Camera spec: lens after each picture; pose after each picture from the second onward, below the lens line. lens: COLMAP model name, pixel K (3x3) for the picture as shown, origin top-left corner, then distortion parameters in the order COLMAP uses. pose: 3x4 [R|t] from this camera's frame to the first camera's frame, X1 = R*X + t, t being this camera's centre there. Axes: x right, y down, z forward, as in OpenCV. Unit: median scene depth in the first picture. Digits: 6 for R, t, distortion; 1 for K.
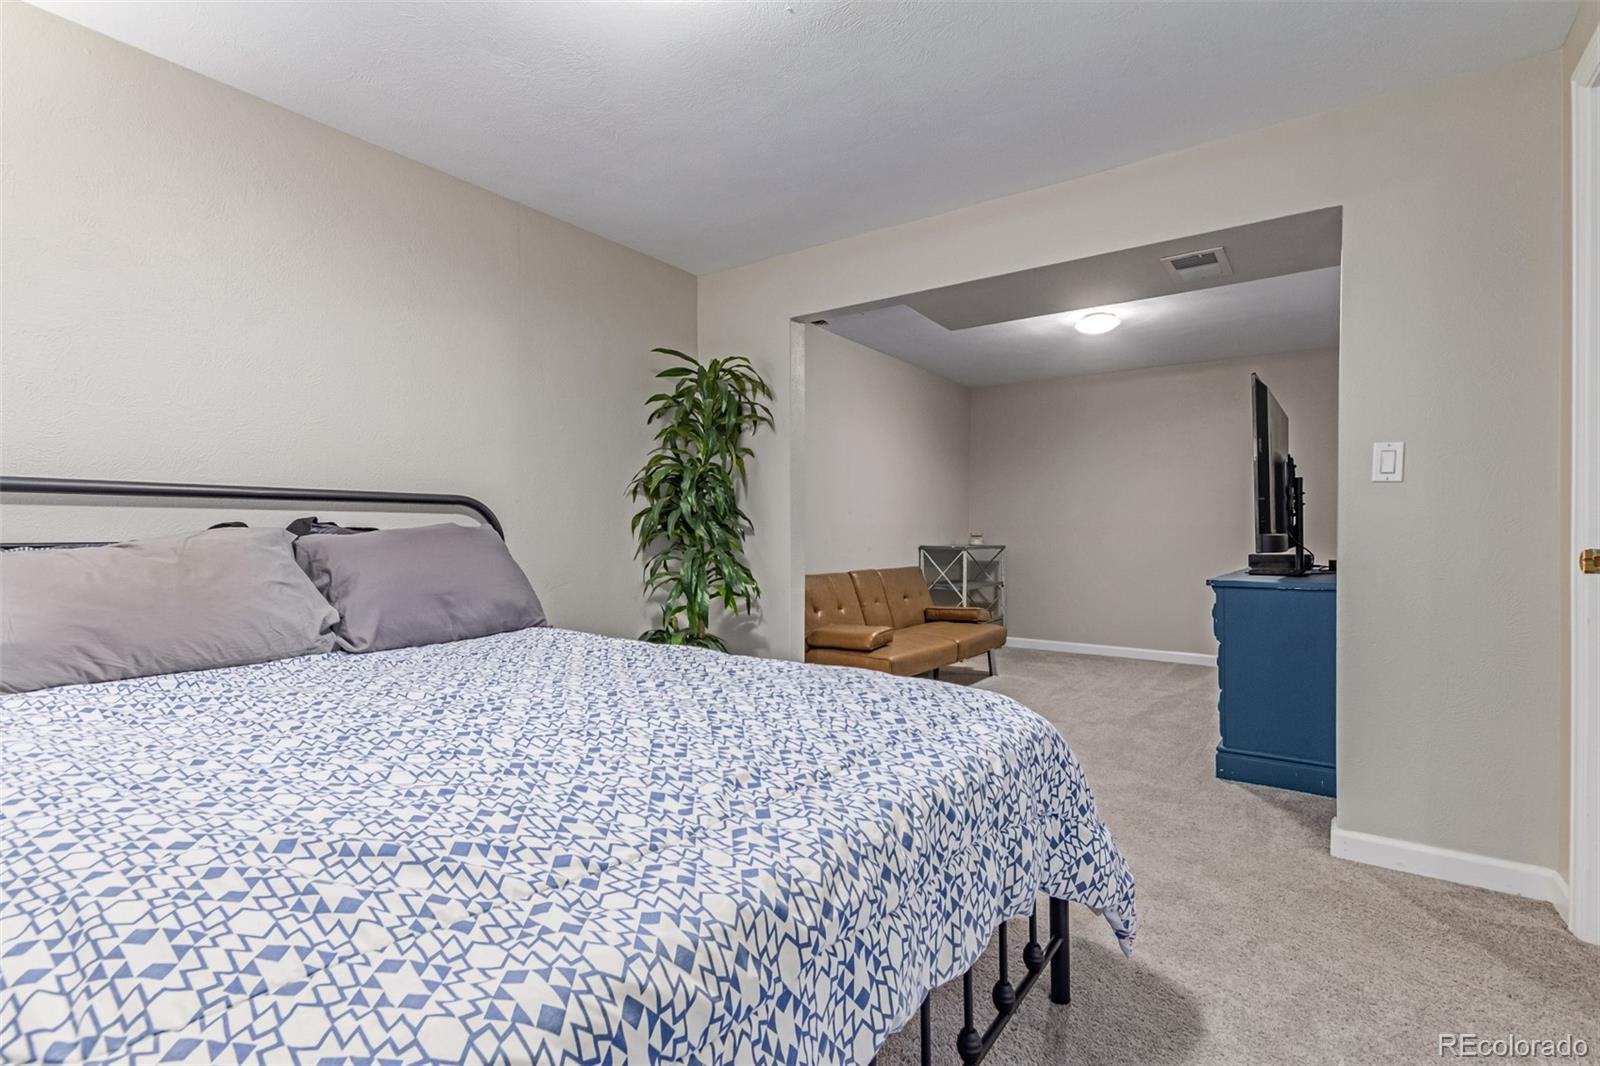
lens RADIAL K [[734.1, 0, 801.9], [0, 734.1, 533.8], [0, 0, 1]] dist [0.000774, -0.000017]
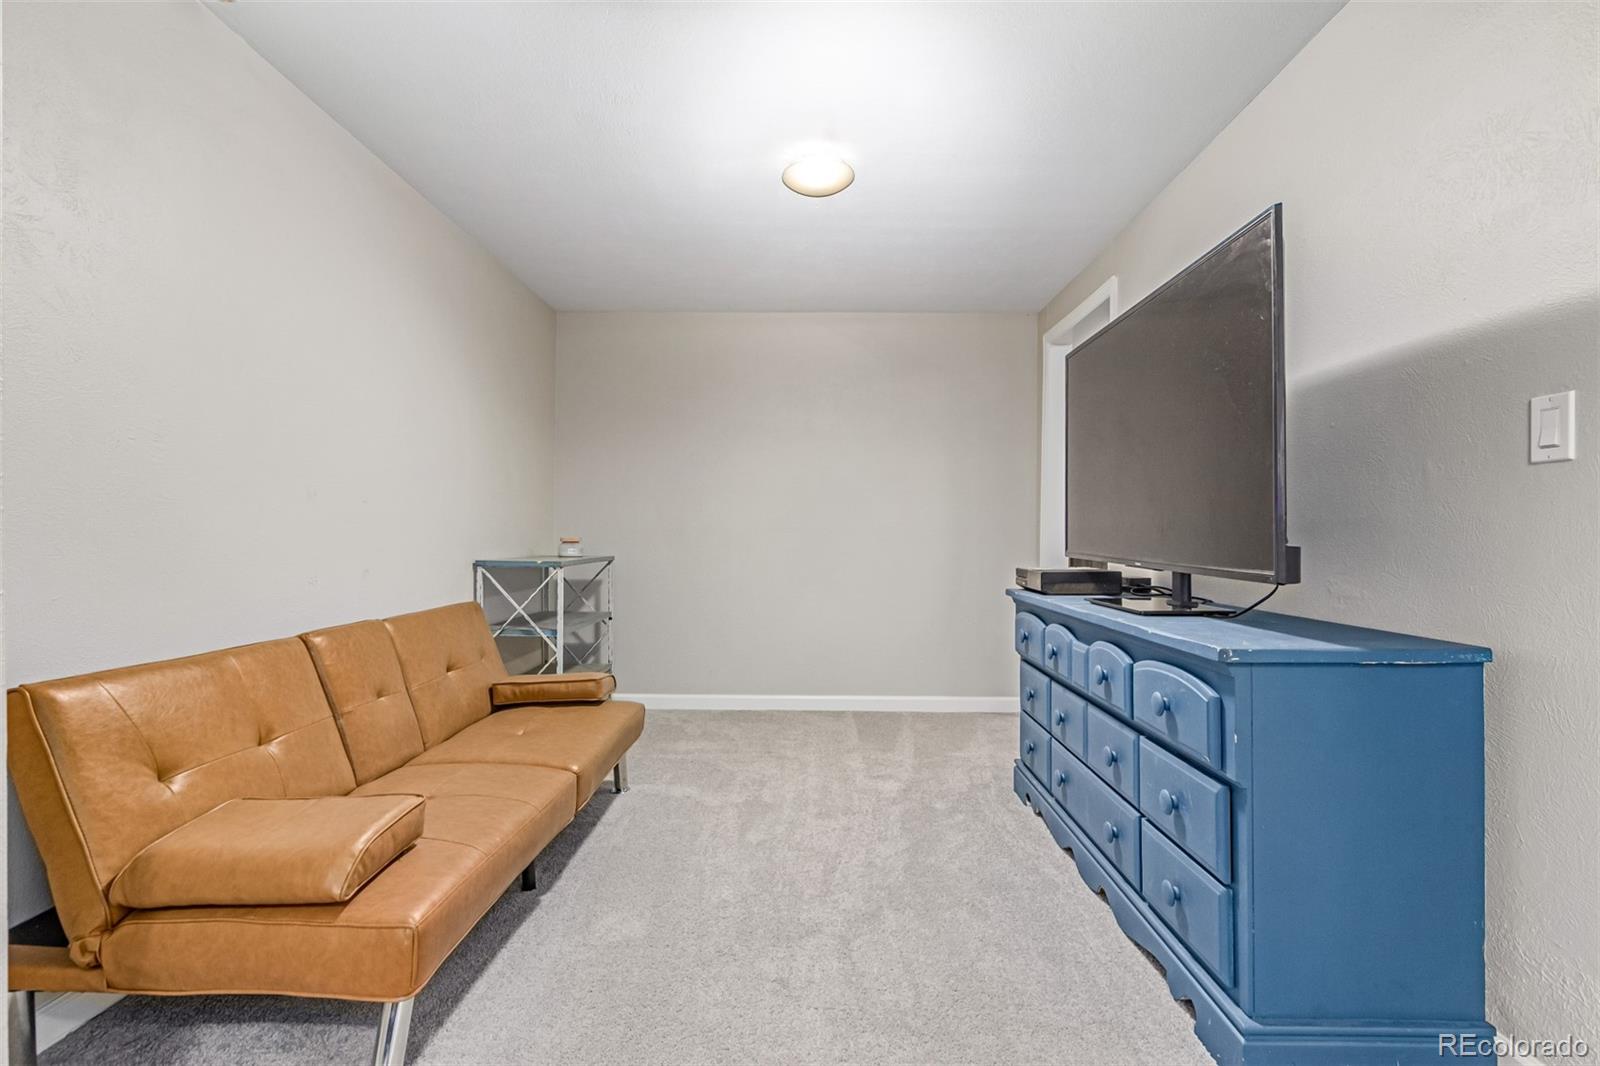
lens RADIAL K [[734.1, 0, 804.9], [0, 734.1, 534.7], [0, 0, 1]] dist [0.000774, -0.000017]
pose [[0.822173, -0.003633, 0.569226, 0.057168], [0.003939, 0.999992, 0.000694, -0.003449], [-0.569224, 0.001672, 0.822181, 0.461006]]
